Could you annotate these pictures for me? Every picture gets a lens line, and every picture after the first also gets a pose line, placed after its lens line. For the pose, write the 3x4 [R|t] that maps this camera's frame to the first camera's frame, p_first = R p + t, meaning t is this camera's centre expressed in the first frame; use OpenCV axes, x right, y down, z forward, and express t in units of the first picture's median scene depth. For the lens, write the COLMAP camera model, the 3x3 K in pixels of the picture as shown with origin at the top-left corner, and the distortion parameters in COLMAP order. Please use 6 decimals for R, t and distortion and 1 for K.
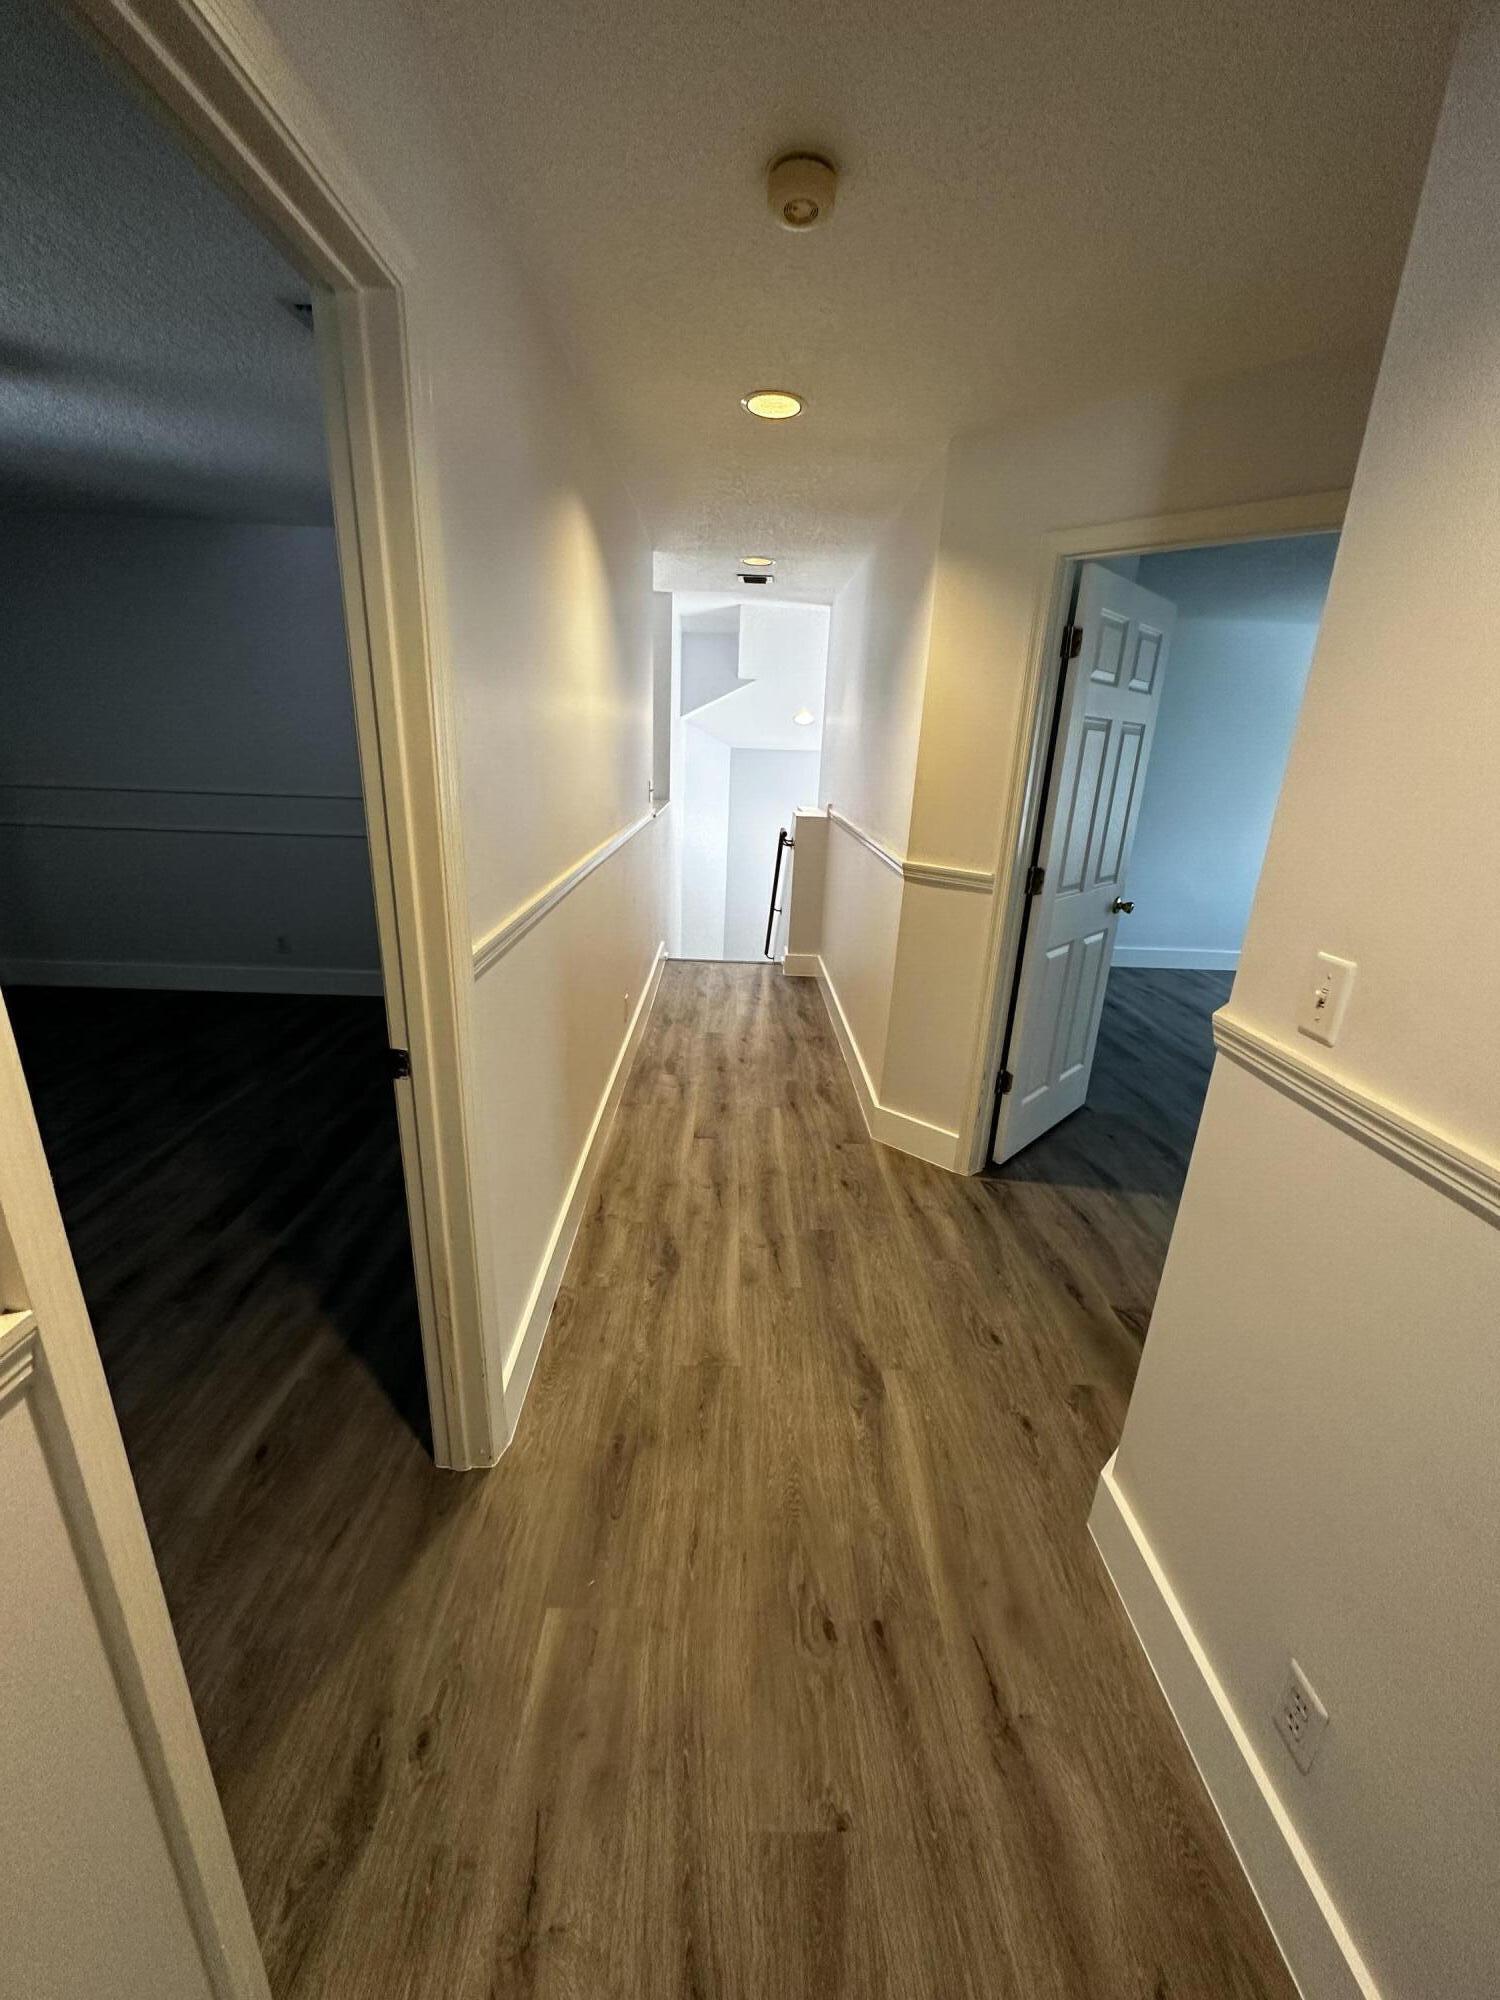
lens RADIAL K [[800.9, 0, 746.9], [0, 800.9, 1010.2], [0, 0, 1]] dist [0.000056, -0.000013]
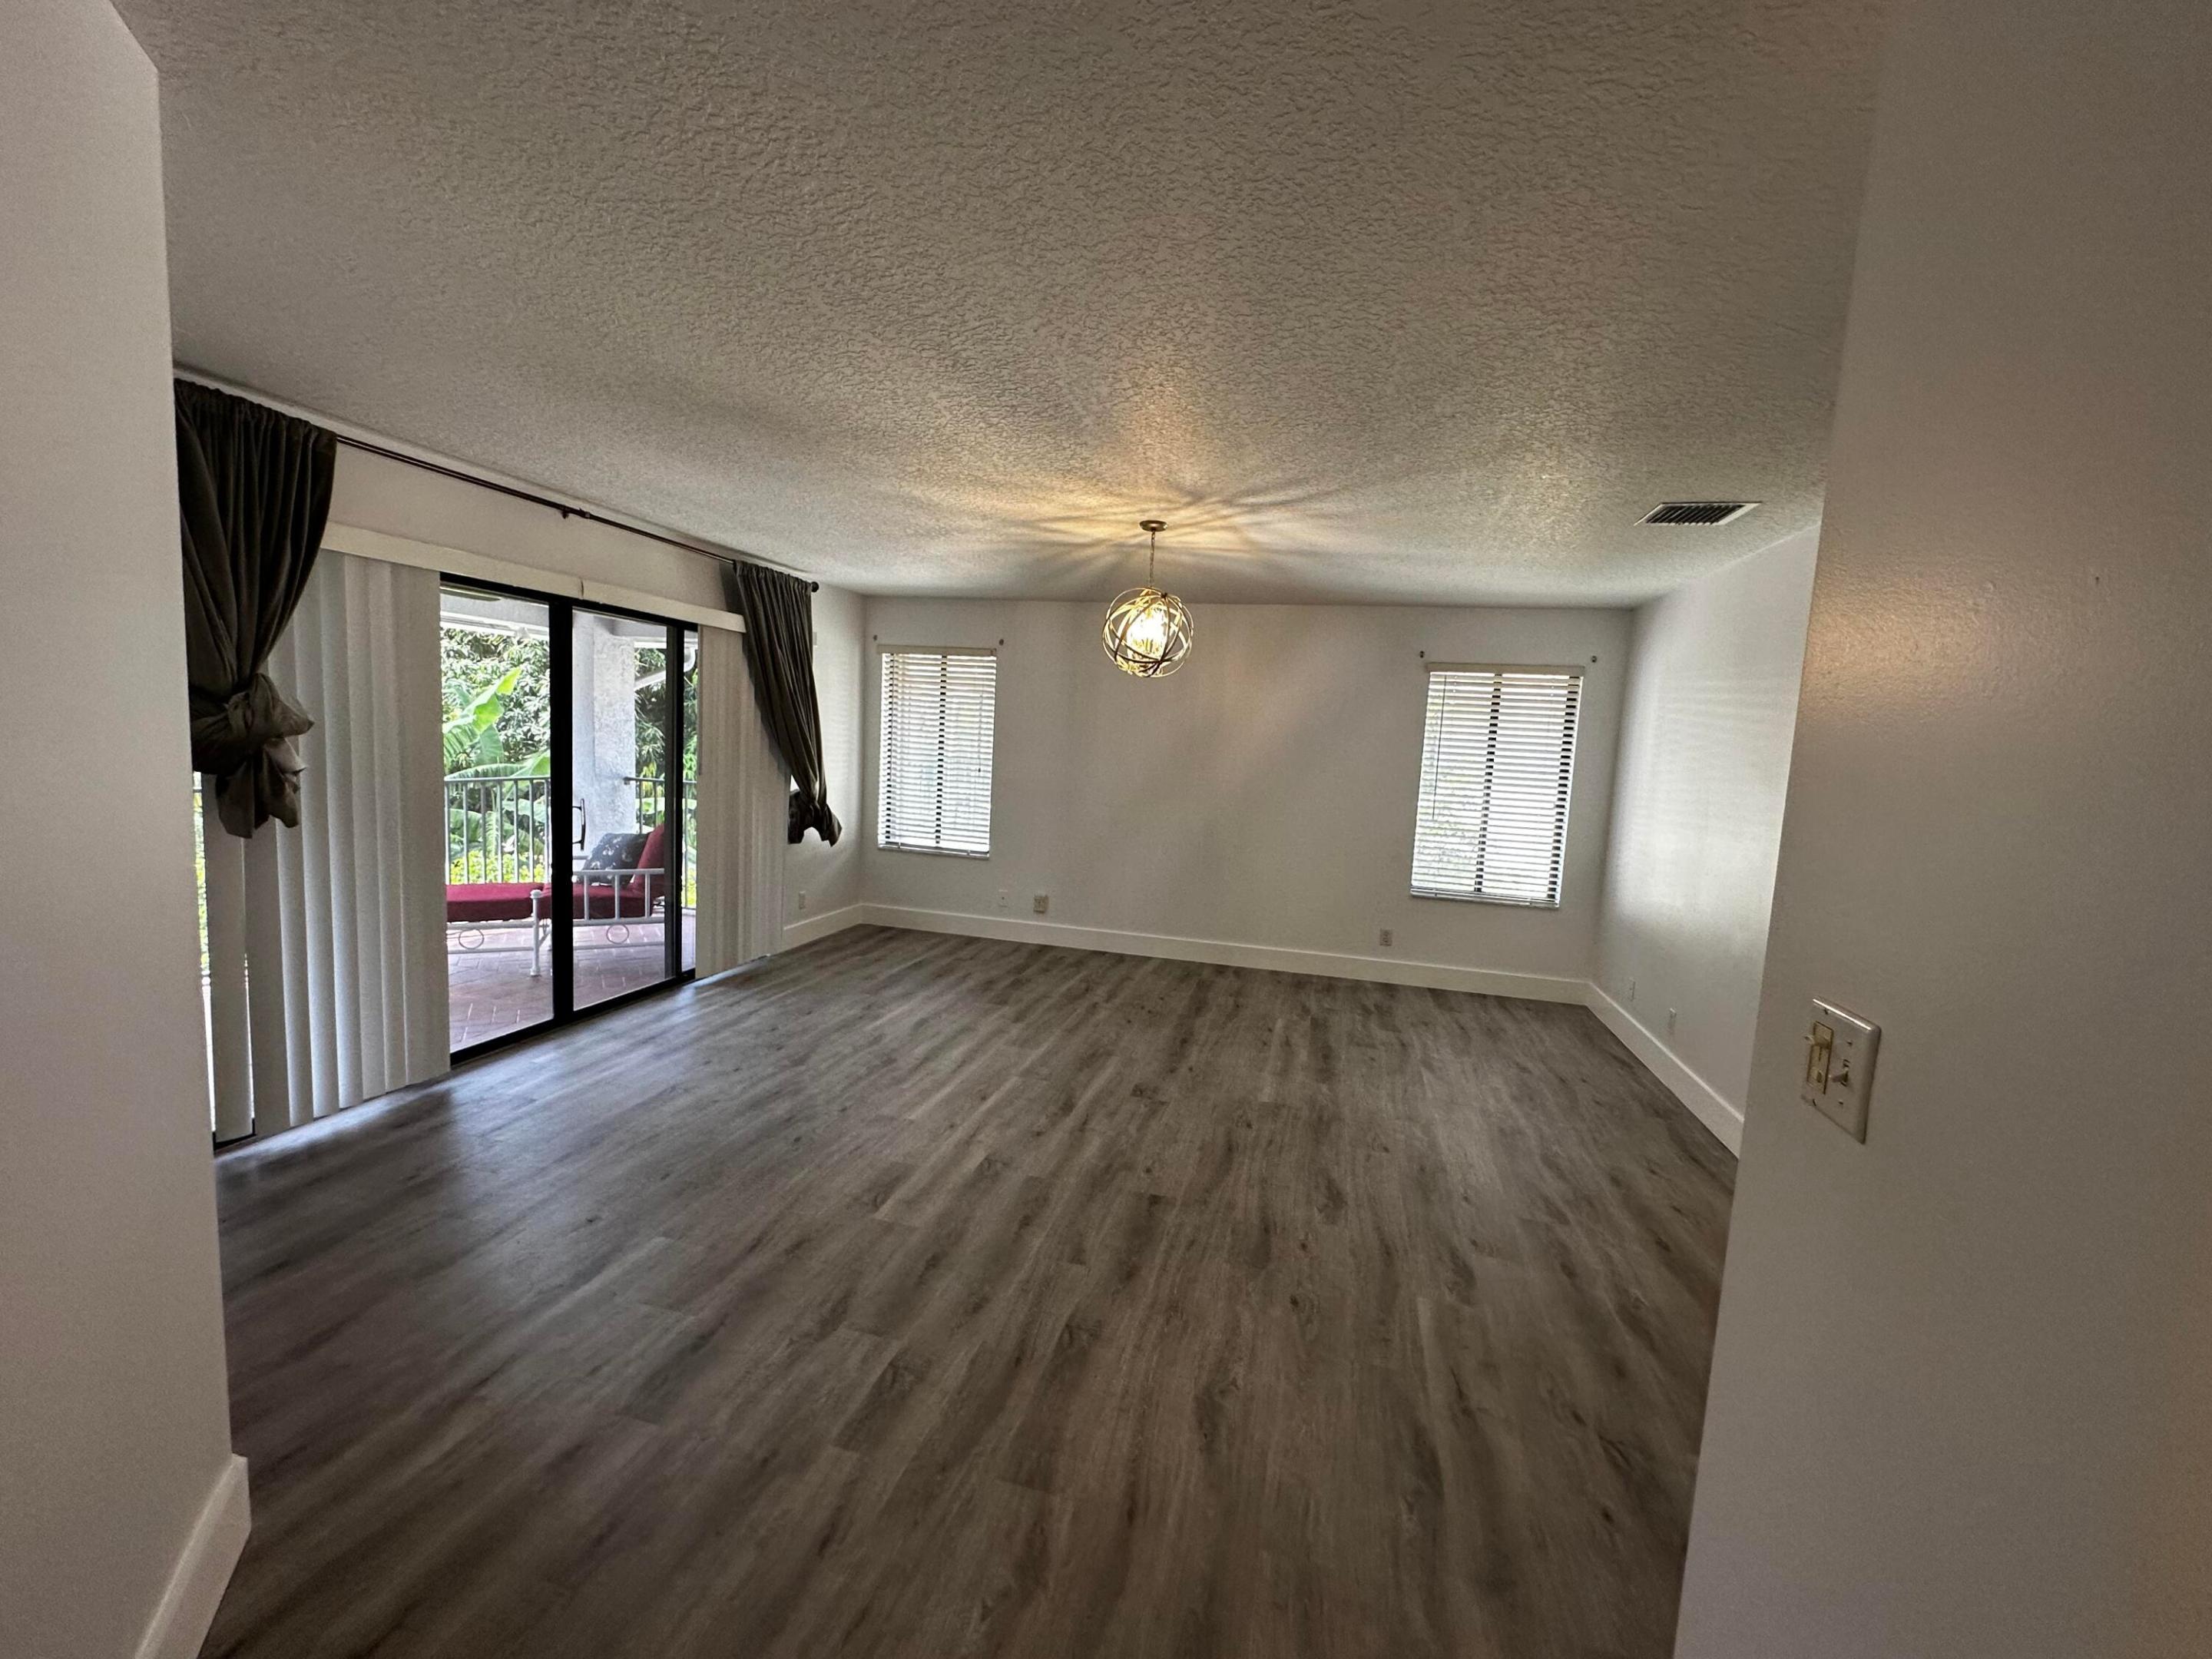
lens RADIAL K [[885.8, 0, 1106.9], [0, 885.8, 826.4], [0, 0, 1]] dist [0.000056, -0.000013]
pose [[0.960746, 0.059868, -0.270893, 0.038367], [-0.119254, 0.970744, -0.208409, 0.023524], [0.250490, 0.232533, 0.939778, -0.154172]]
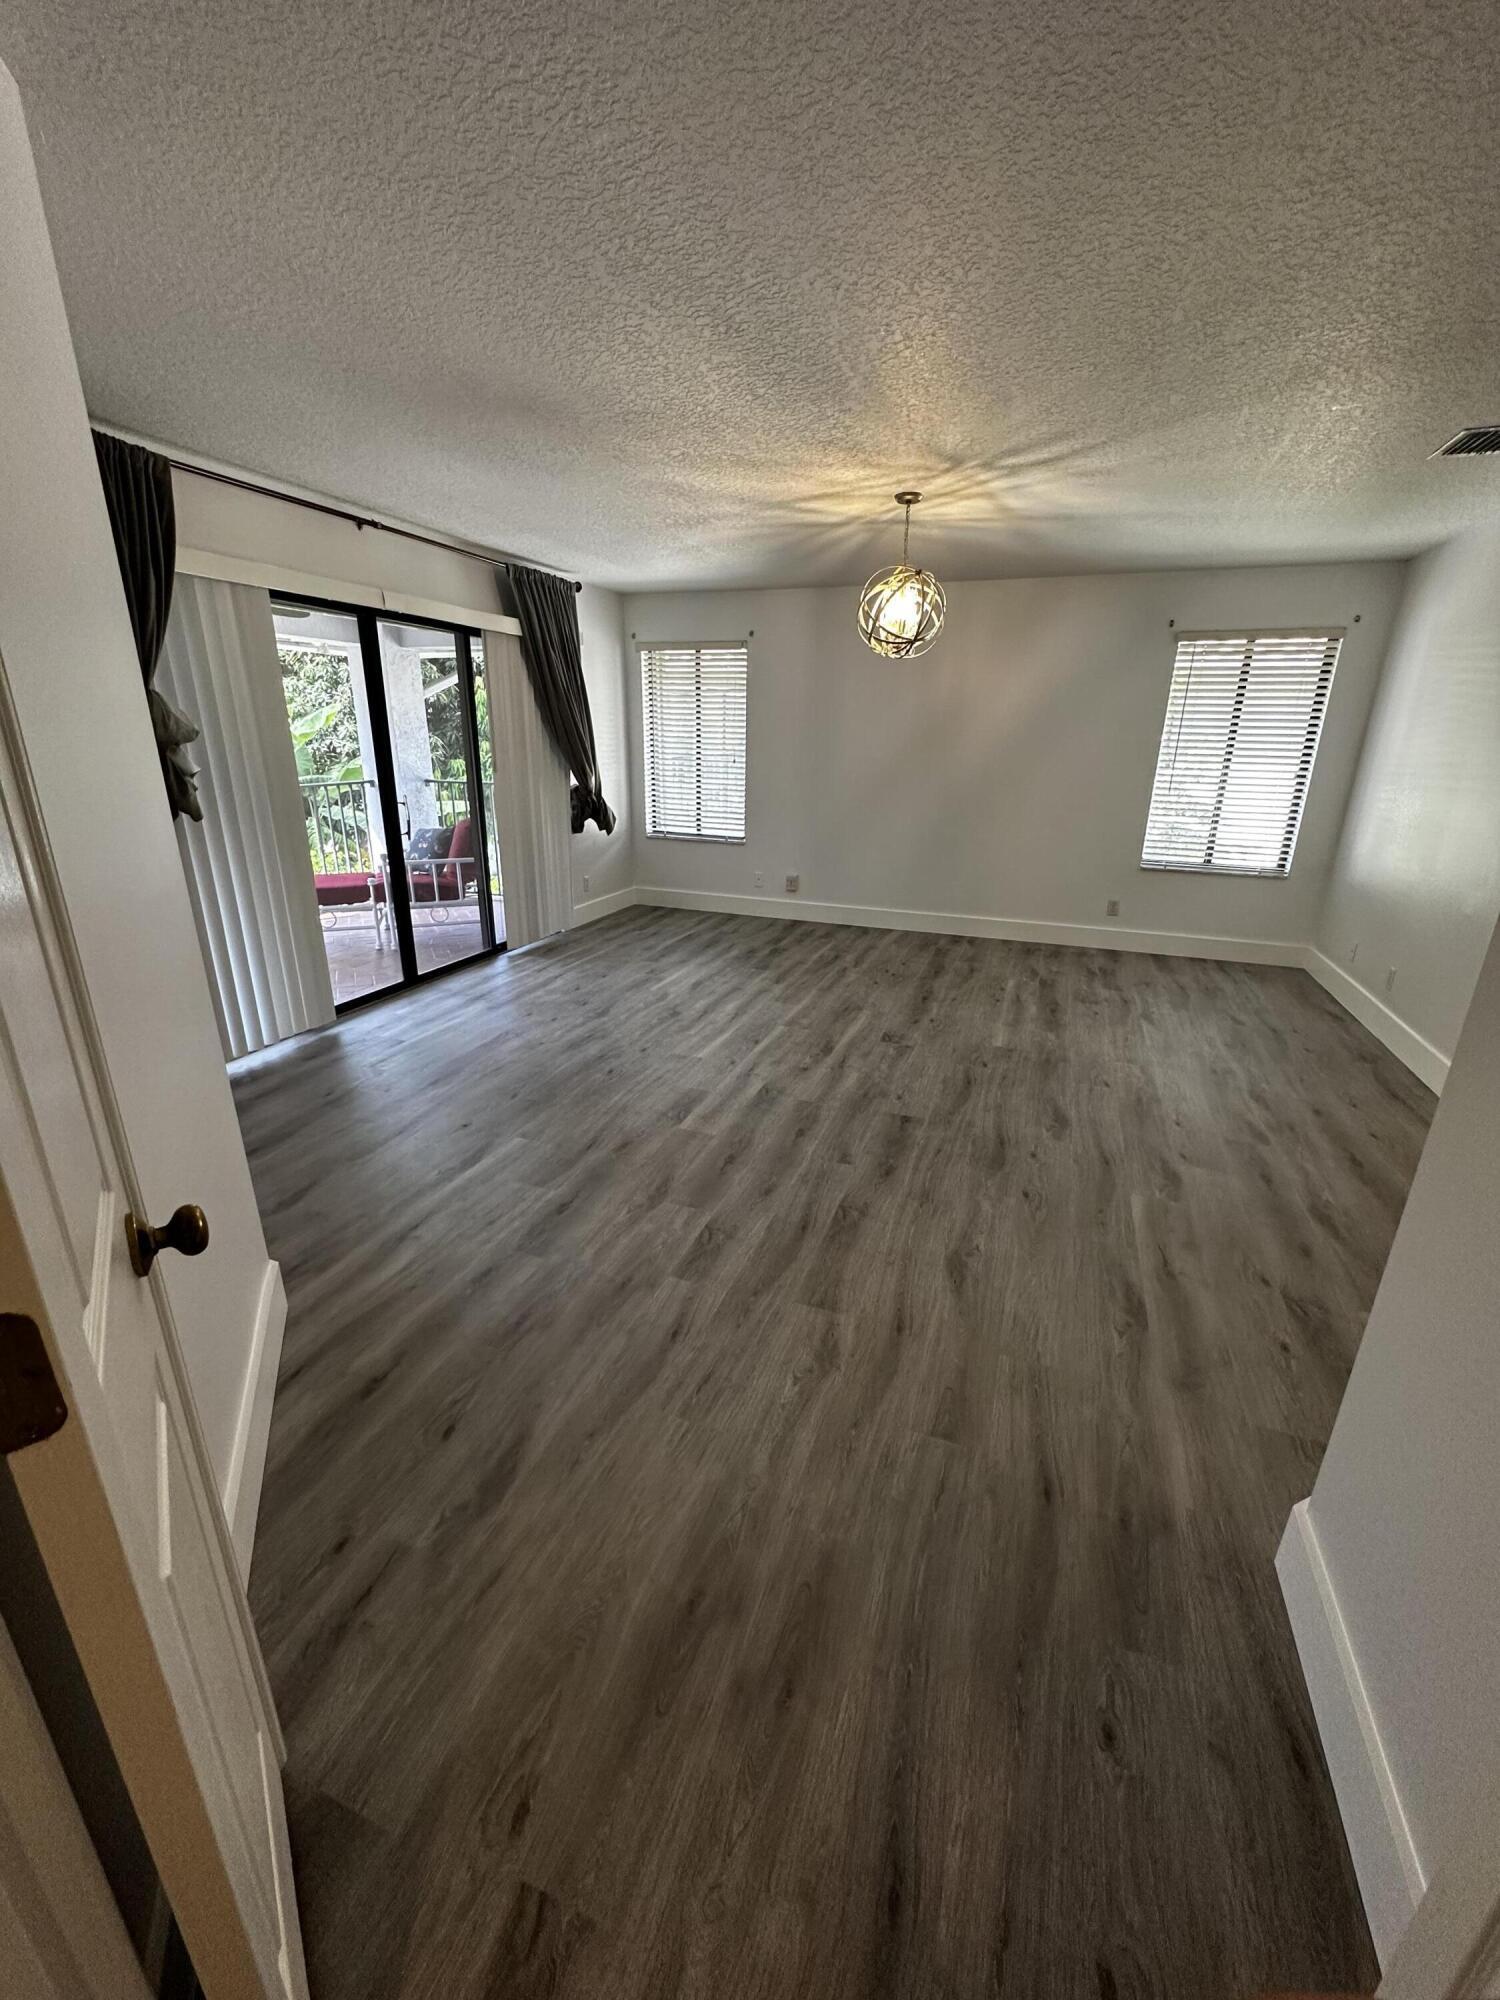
lens RADIAL K [[800.9, 0, 746.5], [0, 800.9, 1001.8], [0, 0, 1]] dist [0.000056, -0.000013]
pose [[0.926346, 0.115881, -0.358405, 0.004268], [-0.114809, 0.993089, 0.024351, 0.074900], [0.358750, 0.018591, 0.933248, -0.222317]]
